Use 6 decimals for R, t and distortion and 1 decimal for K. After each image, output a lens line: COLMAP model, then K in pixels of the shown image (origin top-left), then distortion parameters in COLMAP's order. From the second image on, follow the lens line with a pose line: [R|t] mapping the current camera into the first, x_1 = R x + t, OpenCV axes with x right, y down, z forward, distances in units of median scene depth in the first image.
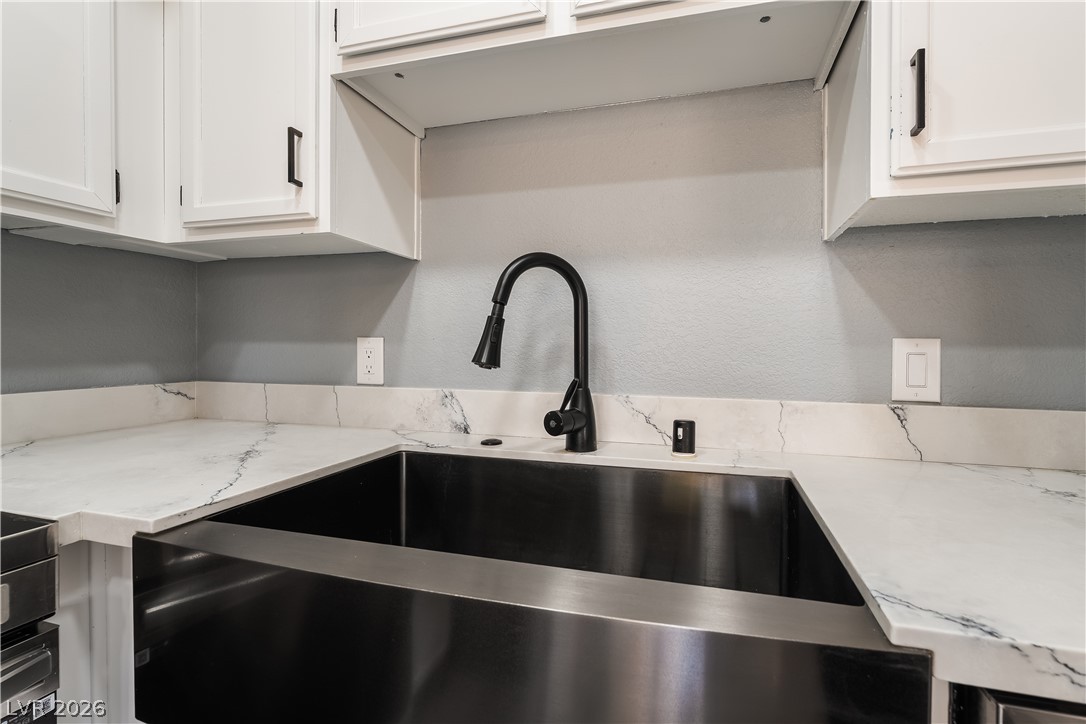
lens RADIAL K [[480.1, 0, 556.3], [0, 480.1, 335.1], [0, 0, 1]] dist [-0.001735, -0.000345]
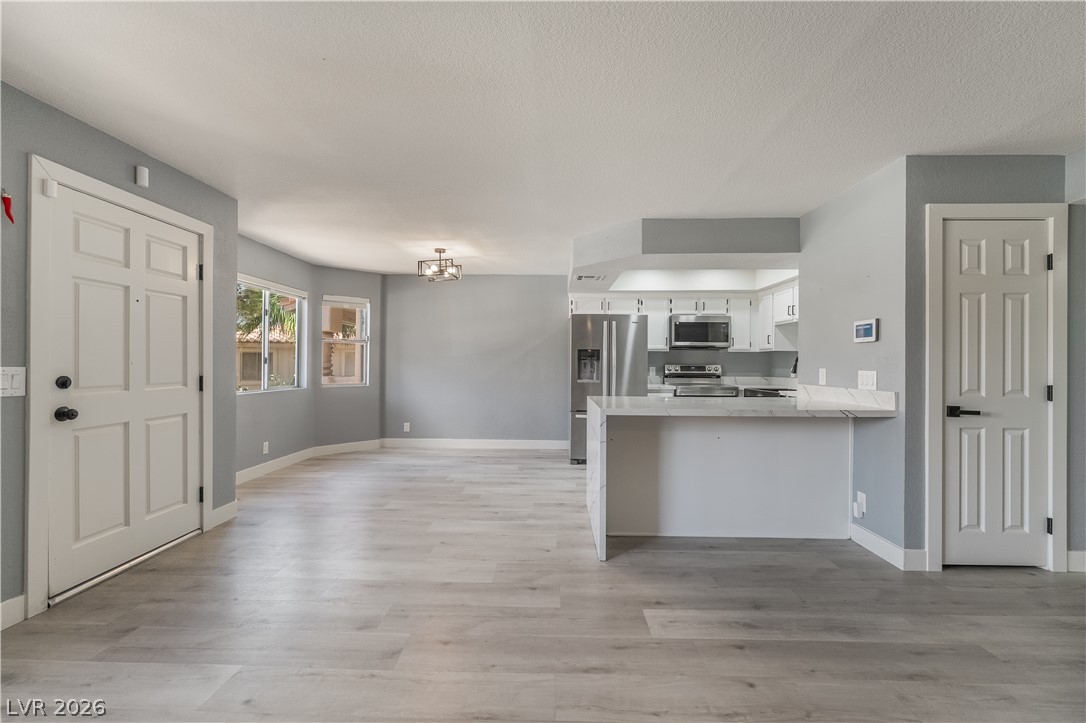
lens RADIAL K [[442.7, 0, 543.1], [0, 442.7, 363.0], [0, 0, 1]] dist [-0.002417, -0.000126]
pose [[0.259257, -0.001488, -0.965807, 4.013410], [-0.011137, 0.999928, -0.004531, 0.006048], [0.965744, 0.011931, 0.259222, -3.152027]]
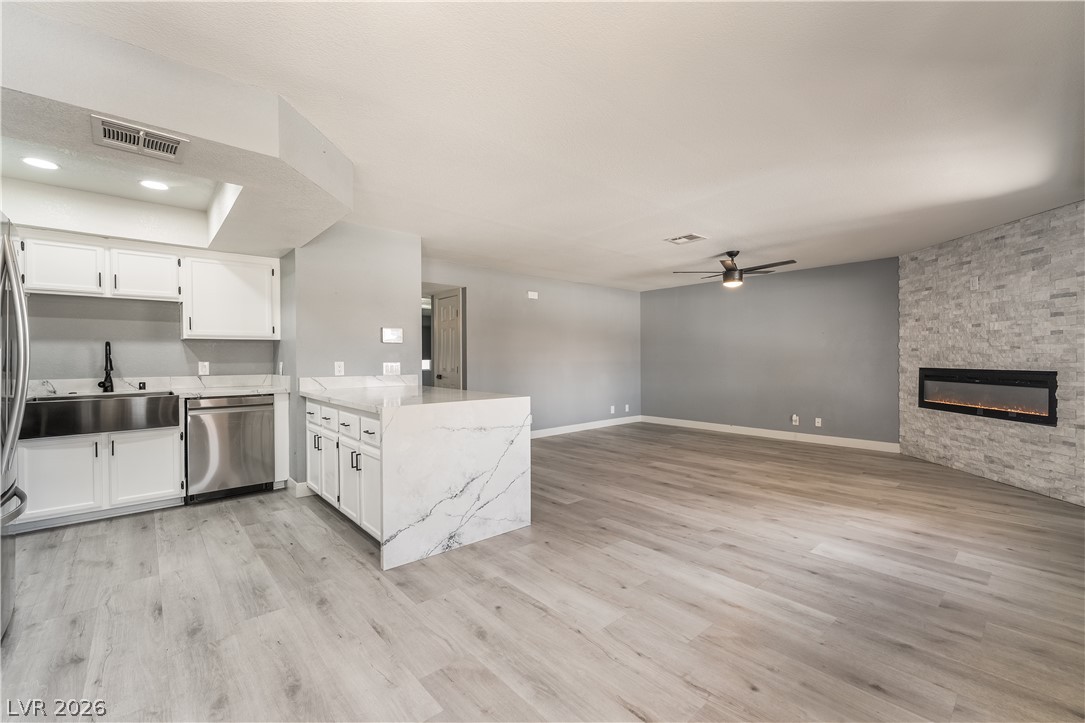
lens RADIAL K [[454.2, 0, 542.5], [0, 454.2, 361.5], [0, 0, 1]] dist [-0.003302, 0.000174]
pose [[0.530709, -0.007747, 0.847519, -1.187207], [0.007001, 0.999964, 0.004756, 0.002064], [-0.847525, 0.003410, 0.530744, -3.916694]]
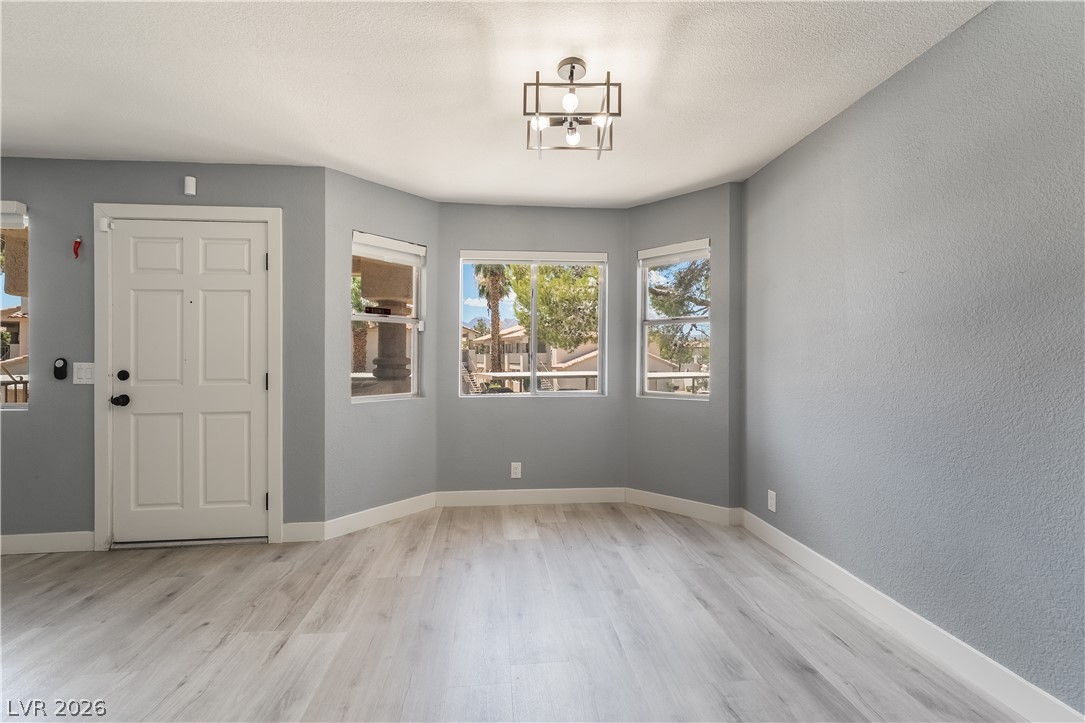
lens RADIAL K [[462.5, 0, 543.5], [0, 462.5, 357.6], [0, 0, 1]] dist [-0.003153, -0.000185]
pose [[-0.925163, -0.001317, -0.379567, -0.030208], [-0.002802, 0.999990, 0.003361, -0.006906], [0.379559, 0.004173, -0.925158, -1.244790]]
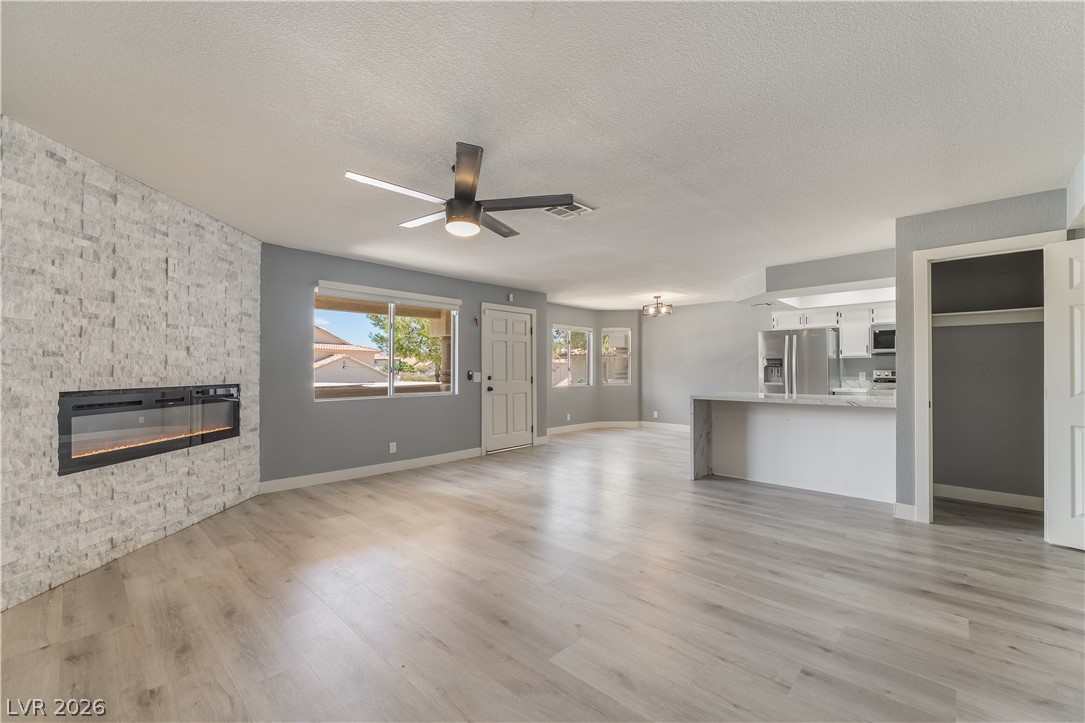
lens RADIAL K [[445.4, 0, 543.0], [0, 445.4, 366.4], [0, 0, 1]] dist [-0.002541, -0.000238]
pose [[-0.450468, -0.007311, -0.892763, 6.578338], [-0.004561, 0.999972, -0.005888, -0.010062], [0.892781, 0.001419, -0.450489, -1.362413]]
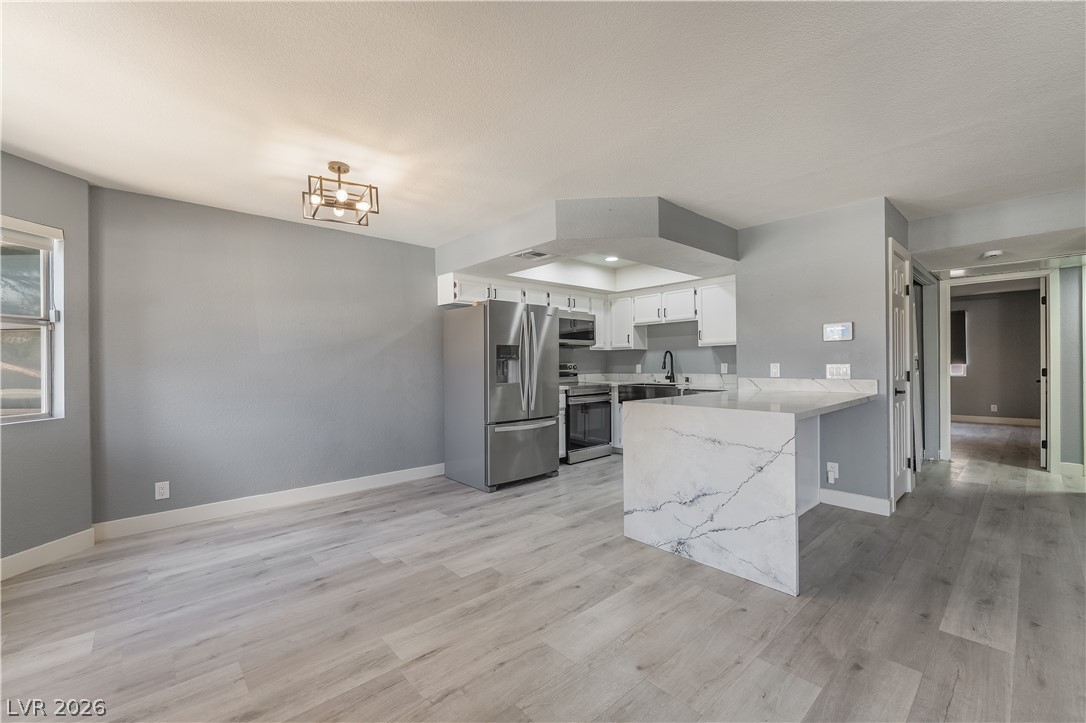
lens RADIAL K [[442.7, 0, 543.1], [0, 442.7, 363.0], [0, 0, 1]] dist [-0.002417, -0.000126]
pose [[0.851821, -0.011446, -0.523708, 1.605845], [0.008981, 0.999933, -0.007246, 0.018167], [0.523756, 0.001469, 0.851867, -4.671036]]
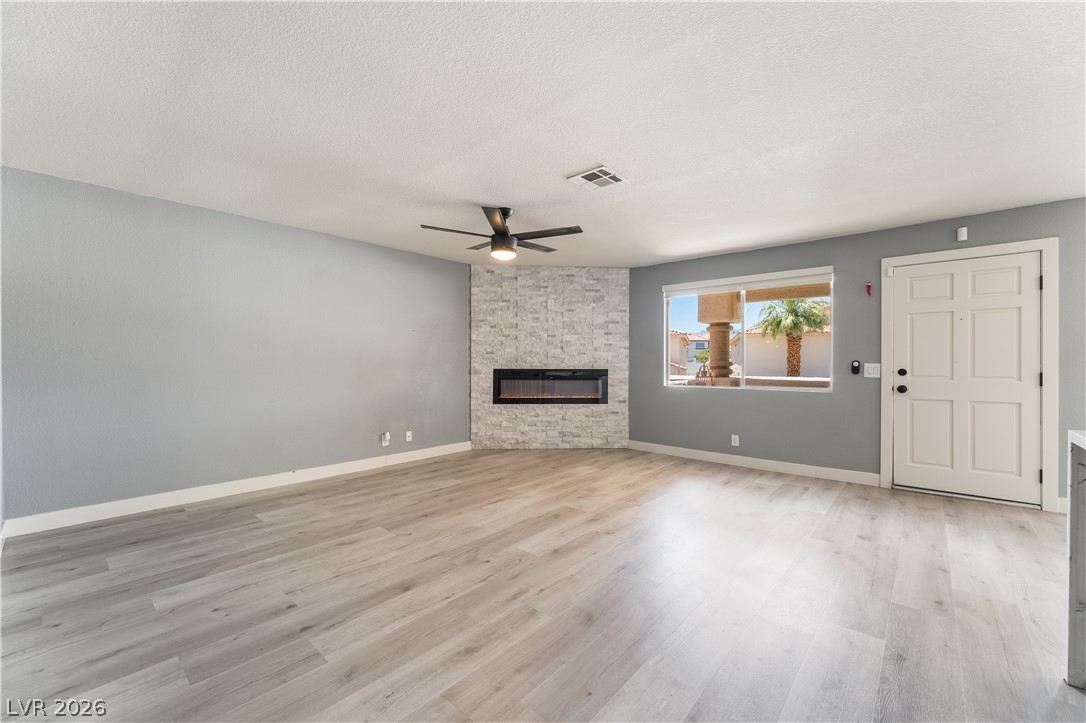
lens RADIAL K [[441.6, 0, 541.2], [0, 441.6, 363.3], [0, 0, 1]] dist [-0.001594, -0.000350]
pose [[-0.907300, -0.004435, 0.420461, 2.593253], [-0.001504, 0.999972, 0.007303, 0.012812], [-0.420481, 0.005994, -0.907281, 0.168842]]
